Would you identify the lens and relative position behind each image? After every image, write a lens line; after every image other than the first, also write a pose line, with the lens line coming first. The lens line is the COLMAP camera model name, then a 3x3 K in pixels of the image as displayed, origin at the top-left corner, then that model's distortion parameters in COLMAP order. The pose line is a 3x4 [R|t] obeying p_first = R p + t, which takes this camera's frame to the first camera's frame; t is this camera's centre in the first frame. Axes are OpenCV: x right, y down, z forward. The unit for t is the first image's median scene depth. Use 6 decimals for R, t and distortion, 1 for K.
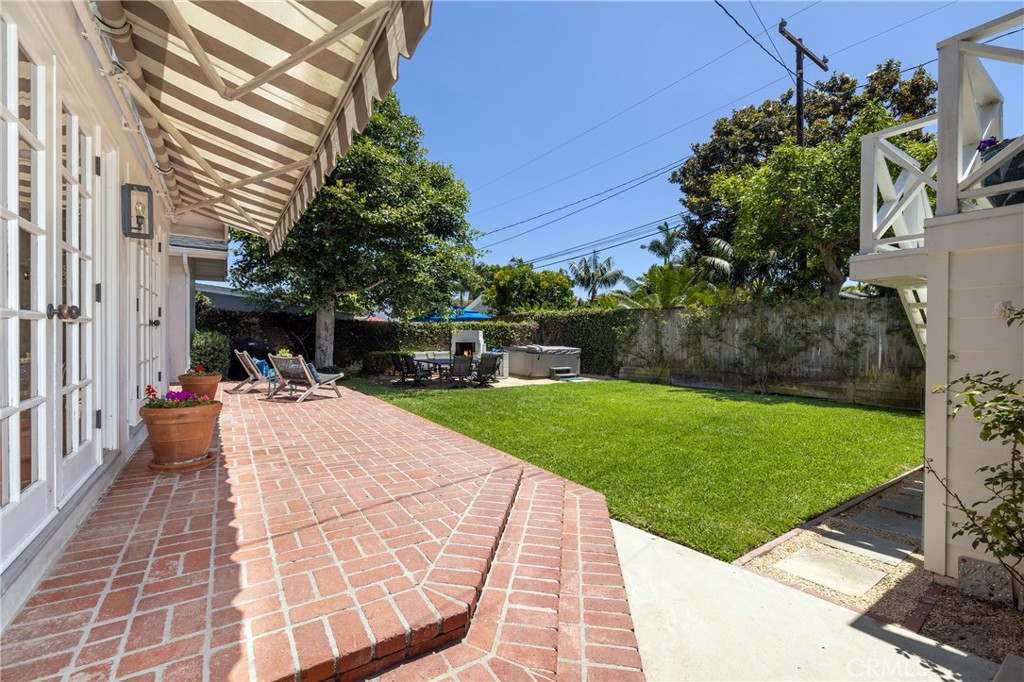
lens RADIAL K [[437.7, 0, 502.7], [0, 437.7, 337.3], [0, 0, 1]] dist [0.001287, 0.000138]
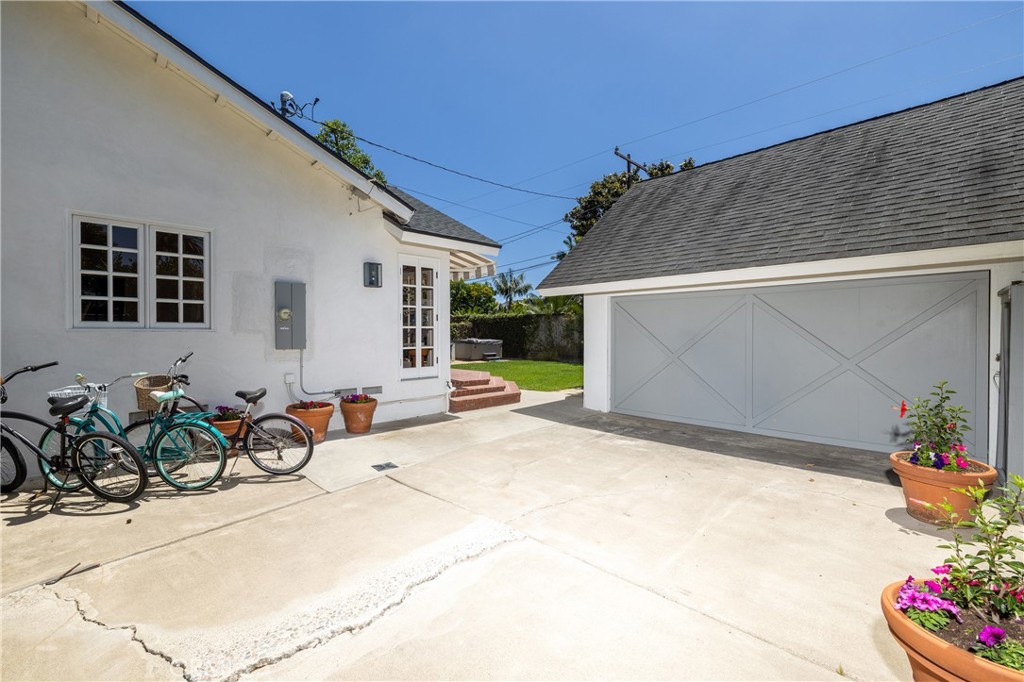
lens RADIAL K [[427.3, 0, 511.0], [0, 427.3, 337.2], [0, 0, 1]] dist [-0.001019, 0.000238]
pose [[0.978853, -0.010395, 0.204303, -0.091283], [0.009184, 0.999934, 0.006876, 0.004956], [-0.204361, -0.004855, 0.978884, -0.433702]]
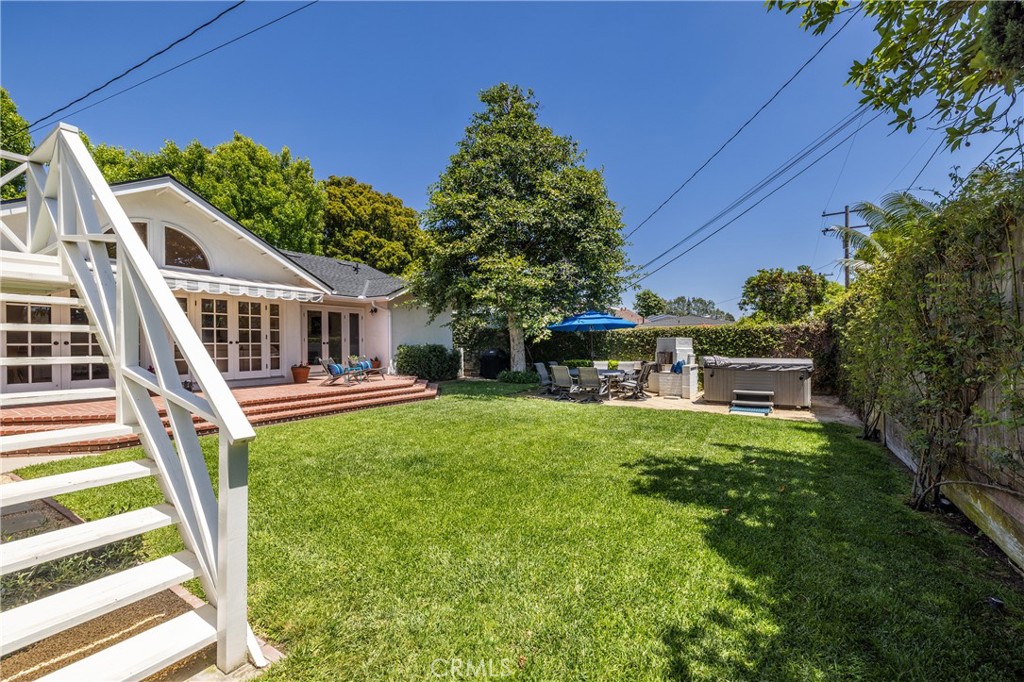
lens RADIAL K [[437.7, 0, 515.7], [0, 437.7, 343.3], [0, 0, 1]] dist [0.001287, 0.000138]
pose [[0.427901, -0.013191, -0.903729, 0.543058], [0.006724, 0.999912, -0.011412, 0.003153], [0.903800, -0.001194, 0.427953, 0.387253]]
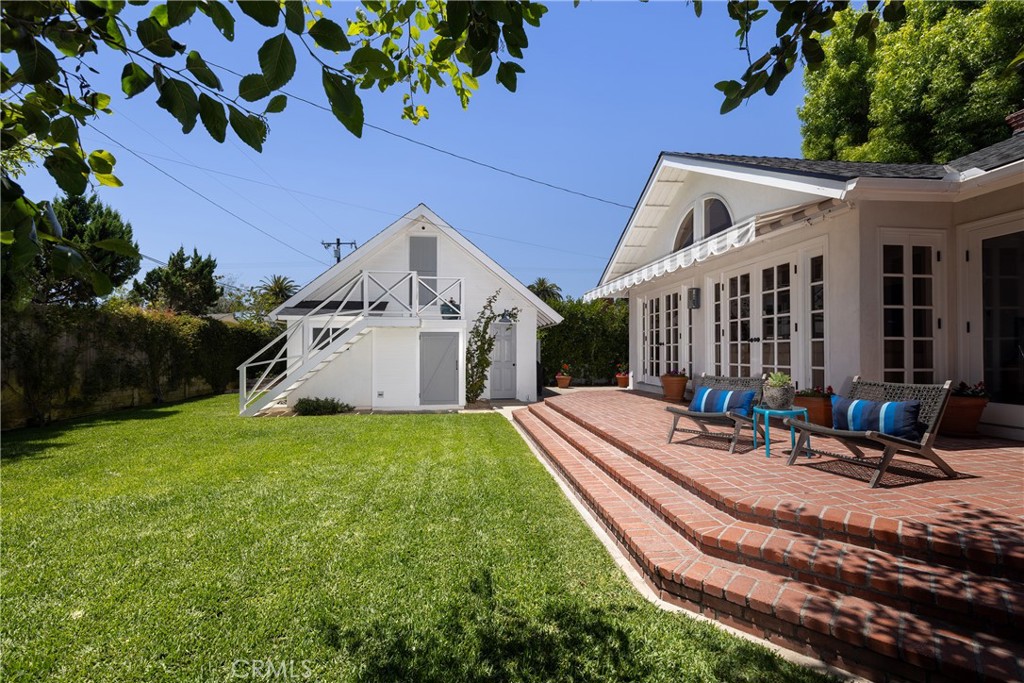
lens RADIAL K [[437.7, 0, 509.1], [0, 437.7, 344.7], [0, 0, 1]] dist [0.001287, 0.000138]
pose [[-0.896011, 0.001229, 0.444030, -0.189825], [-0.003326, 0.999950, -0.009480, 0.000043], [-0.444019, -0.009971, -0.895962, 0.737126]]
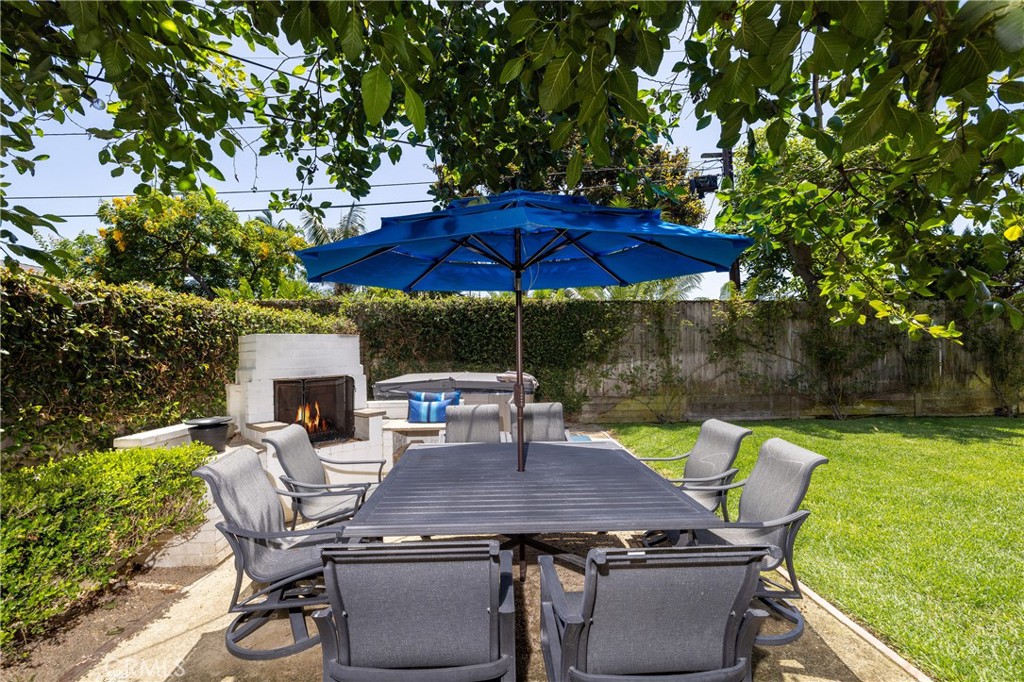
lens RADIAL K [[437.7, 0, 499.7], [0, 437.7, 350.1], [0, 0, 1]] dist [0.001287, 0.000138]
pose [[0.538852, -0.015146, 0.842264, -0.255524], [0.020789, 0.999773, 0.004679, -0.004070], [-0.842144, 0.014989, 0.539044, 0.752952]]
